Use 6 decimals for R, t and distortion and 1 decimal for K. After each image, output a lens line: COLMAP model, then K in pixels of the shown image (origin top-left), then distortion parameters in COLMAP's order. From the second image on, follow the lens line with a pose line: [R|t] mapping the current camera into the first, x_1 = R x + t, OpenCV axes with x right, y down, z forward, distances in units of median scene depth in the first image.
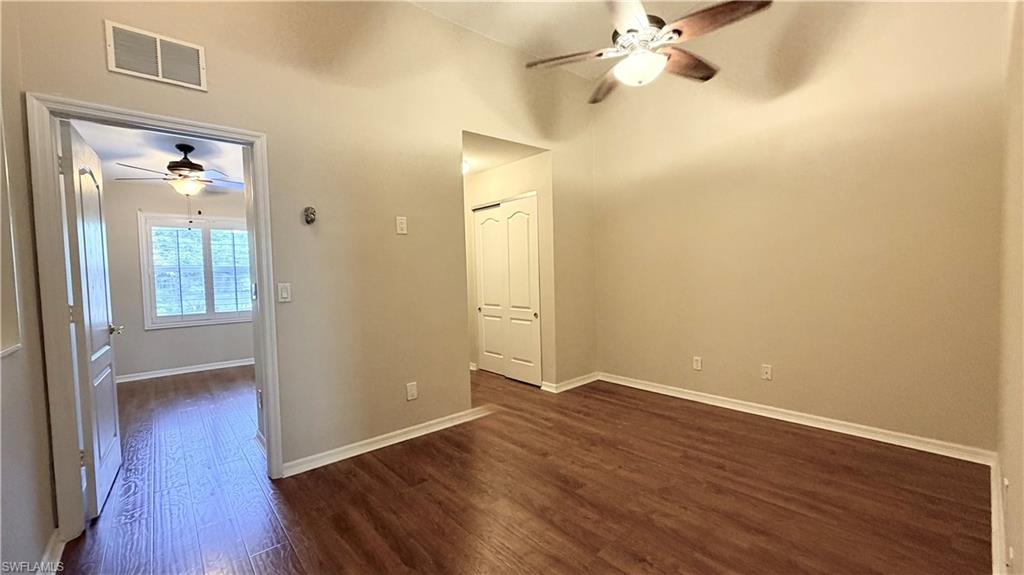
lens RADIAL K [[407.0, 0, 510.4], [0, 407.0, 288.9], [0, 0, 1]] dist [0.000126, -0.000103]
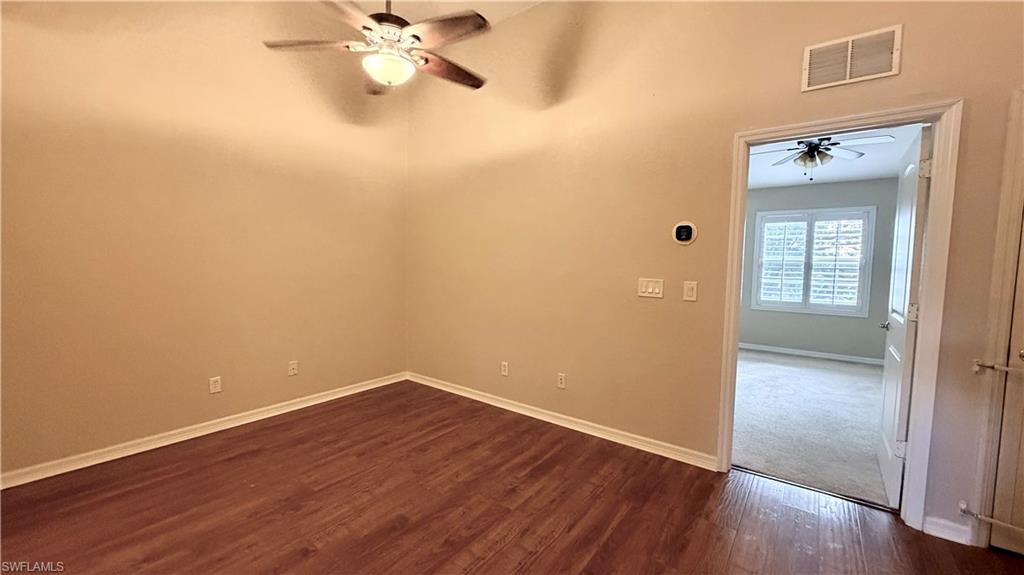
lens RADIAL K [[407.0, 0, 510.4], [0, 407.0, 288.9], [0, 0, 1]] dist [0.000126, -0.000103]
pose [[-0.198738, -0.043653, 0.979080, -0.627296], [0.030635, 0.998243, 0.050726, -0.045301], [-0.979574, 0.040075, -0.197051, 0.807851]]
